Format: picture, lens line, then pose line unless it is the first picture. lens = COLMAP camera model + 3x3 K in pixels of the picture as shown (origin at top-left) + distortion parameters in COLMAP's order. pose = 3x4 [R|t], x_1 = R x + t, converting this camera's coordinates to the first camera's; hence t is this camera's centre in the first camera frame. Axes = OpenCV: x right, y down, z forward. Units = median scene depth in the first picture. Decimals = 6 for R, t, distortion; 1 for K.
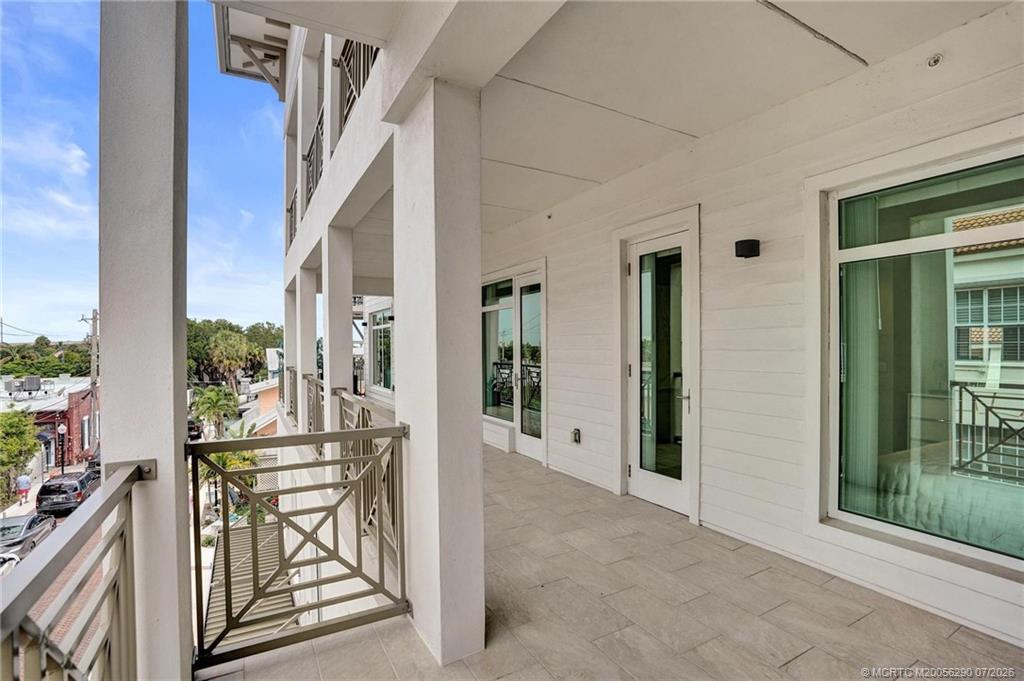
lens RADIAL K [[505.0, 0, 512.0], [0, 505.0, 340.5], [0, 0, 1]] dist [-0.047842, 0.018759]
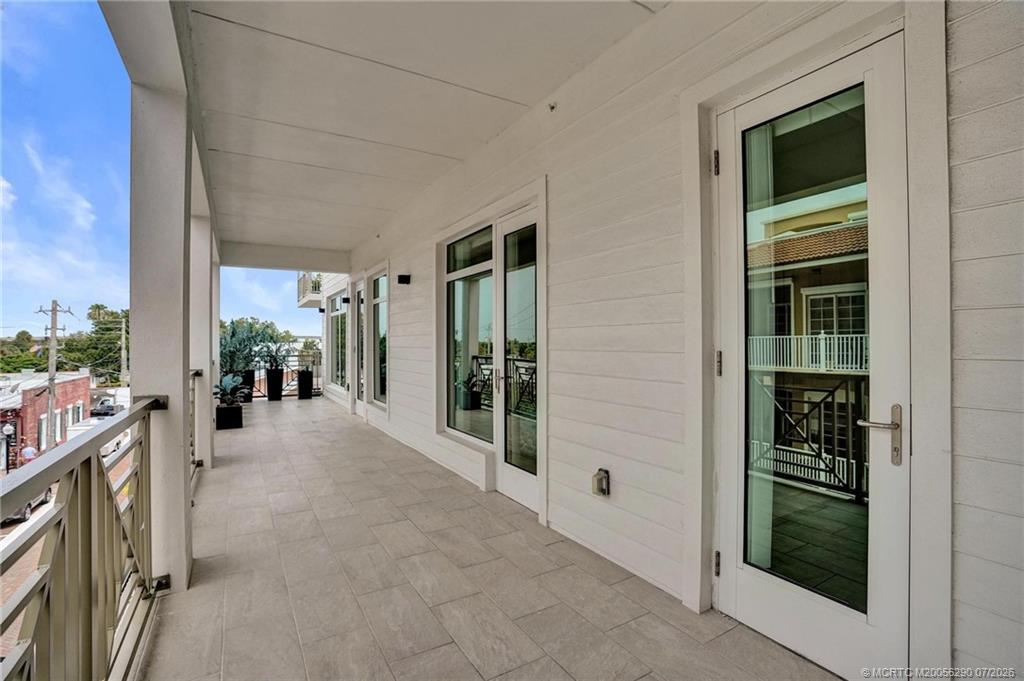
lens RADIAL K [[479.6, 0, 518.5], [0, 479.6, 326.6], [0, 0, 1]] dist [-0.058472, 0.021828]
pose [[0.999251, 0.003712, 0.038529, 0.003621], [-0.002791, 0.999709, -0.023946, 0.007804], [-0.038607, 0.023820, 0.998971, 0.119763]]
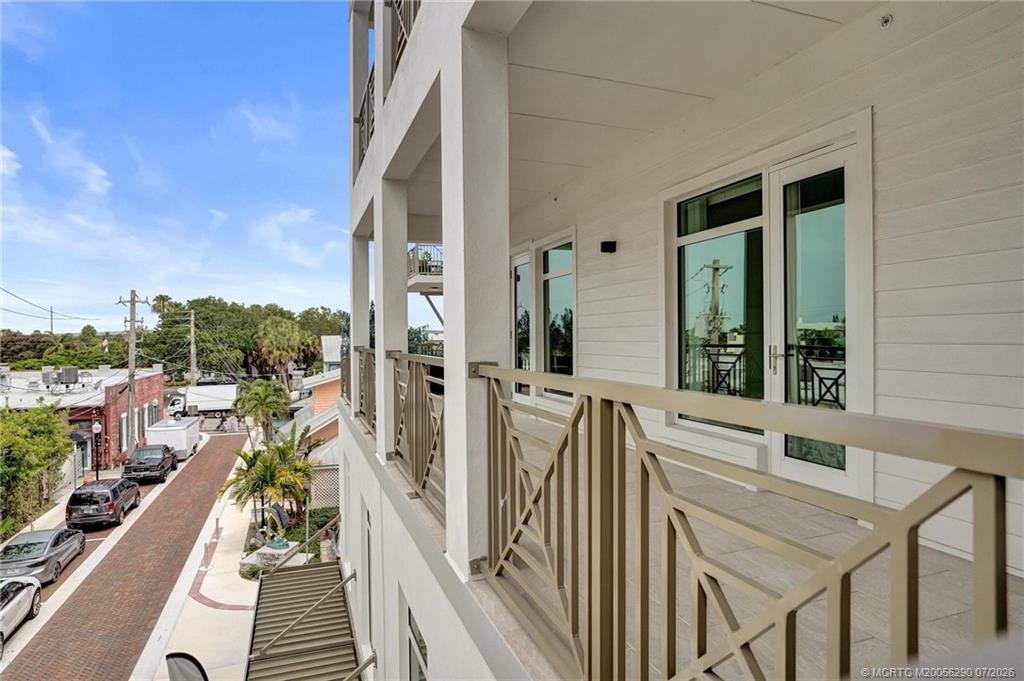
lens RADIAL K [[591.7, 0, 510.2], [0, 591.7, 325.6], [0, 0, 1]] dist [-0.025068, 0.000899]
pose [[0.989488, -0.004365, -0.144551, -0.055536], [0.002991, 0.999948, -0.009721, 0.015153], [0.144586, 0.009186, 0.989450, 0.103844]]
